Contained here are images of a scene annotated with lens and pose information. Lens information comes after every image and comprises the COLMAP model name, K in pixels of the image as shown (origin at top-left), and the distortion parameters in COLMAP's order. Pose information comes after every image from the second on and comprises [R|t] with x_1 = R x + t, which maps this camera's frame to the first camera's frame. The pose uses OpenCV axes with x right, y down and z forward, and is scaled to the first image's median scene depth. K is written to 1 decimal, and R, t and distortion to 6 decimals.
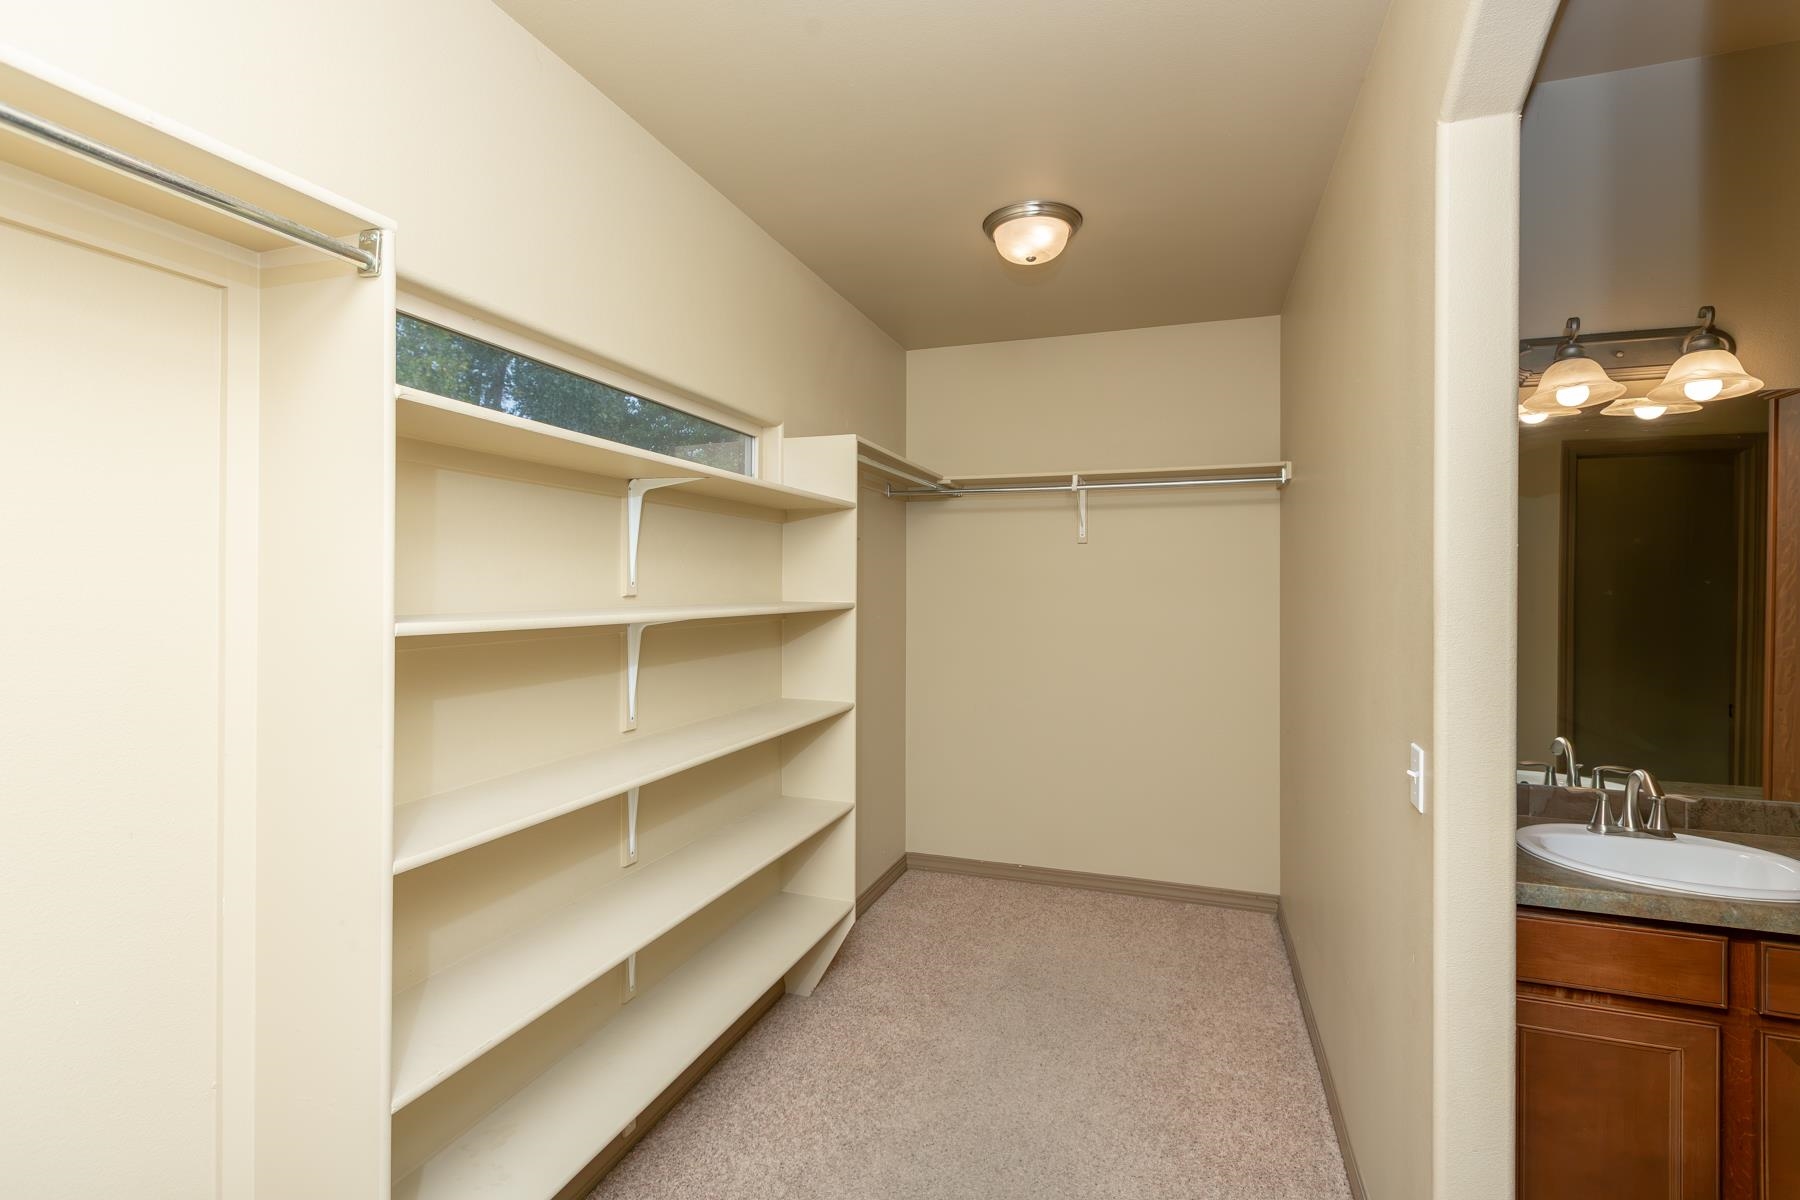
lens RADIAL K [[823.9, 0, 894.2], [0, 823.9, 596.4], [0, 0, 1]] dist [0.010197, 0.000249]
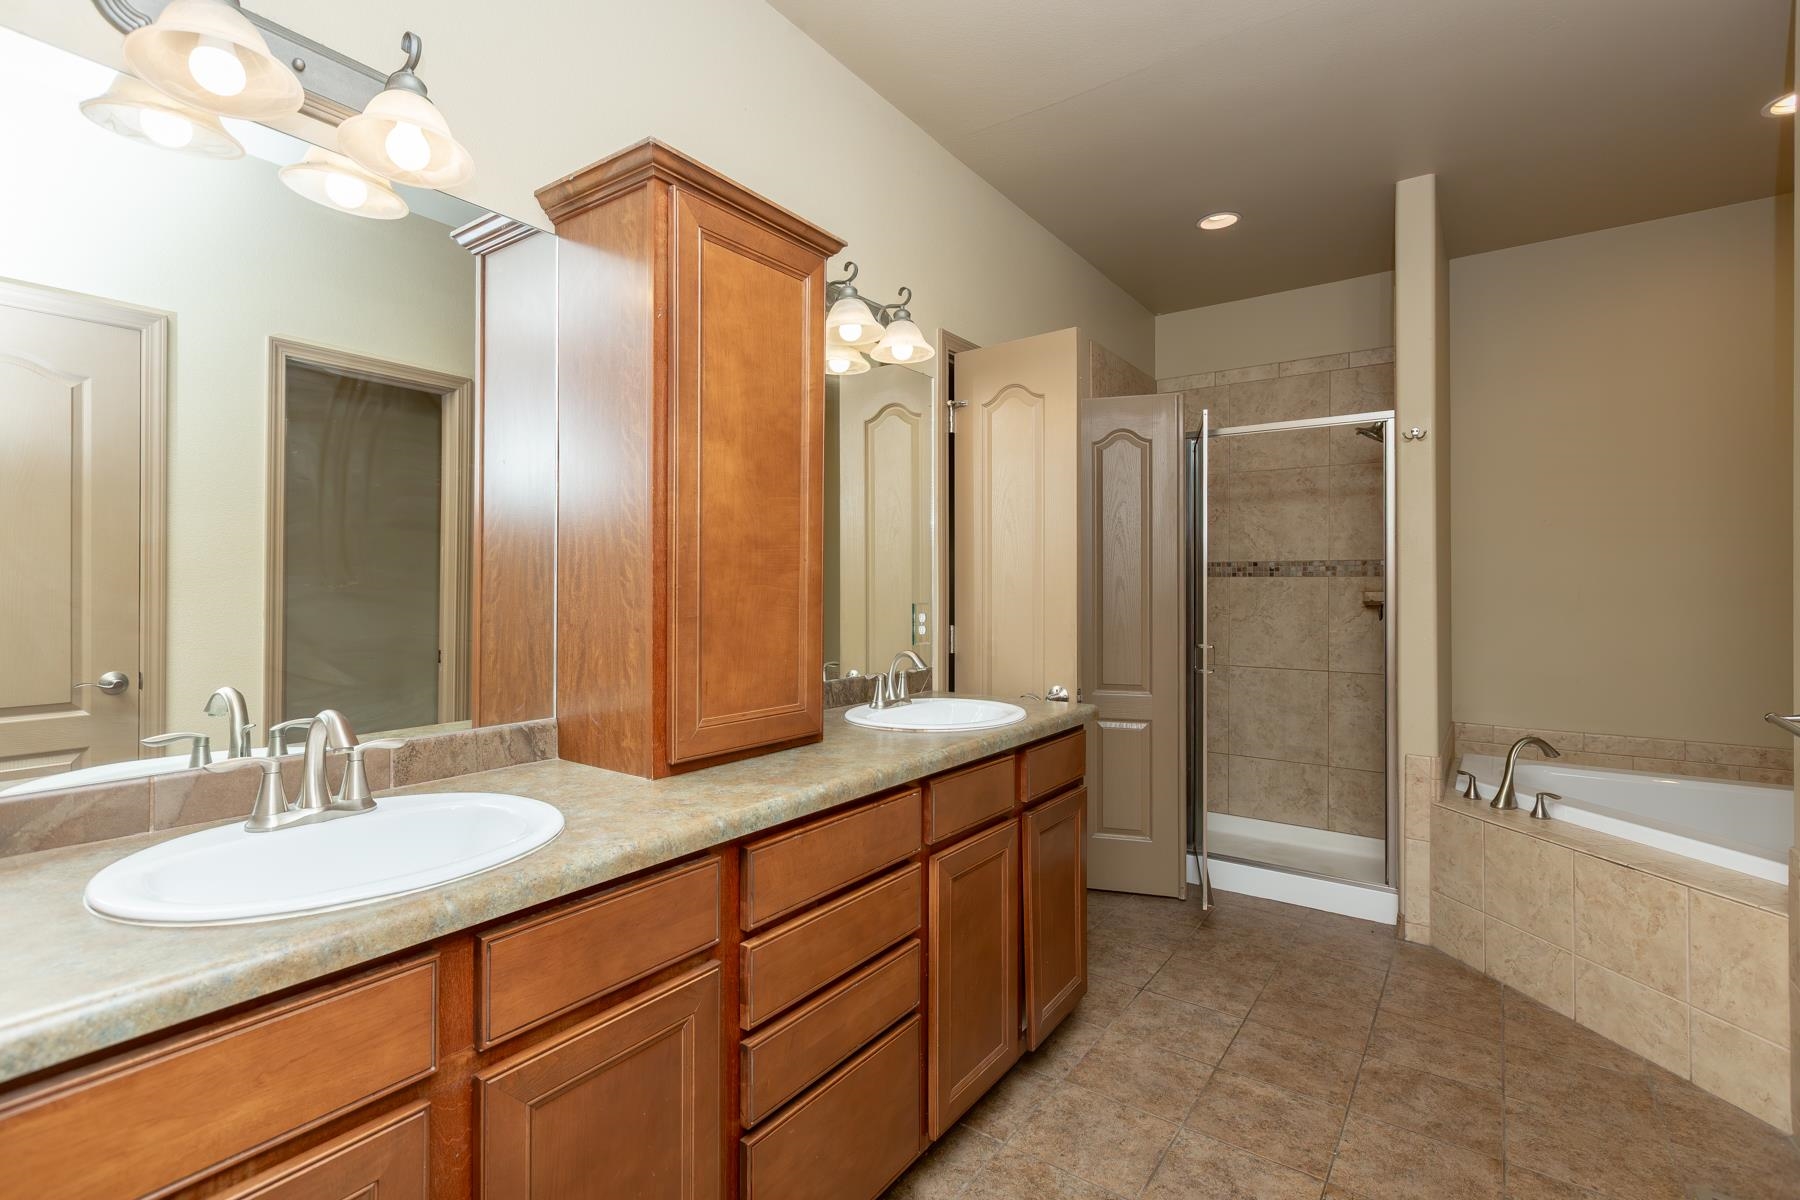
lens RADIAL K [[823.9, 0, 902.2], [0, 823.9, 581.4], [0, 0, 1]] dist [0.010197, 0.000249]
pose [[0.265566, 0.008998, 0.964051, 0.400981], [0.005985, 0.999922, -0.010982, 0.117511], [-0.964074, 0.008687, 0.265491, 0.407118]]
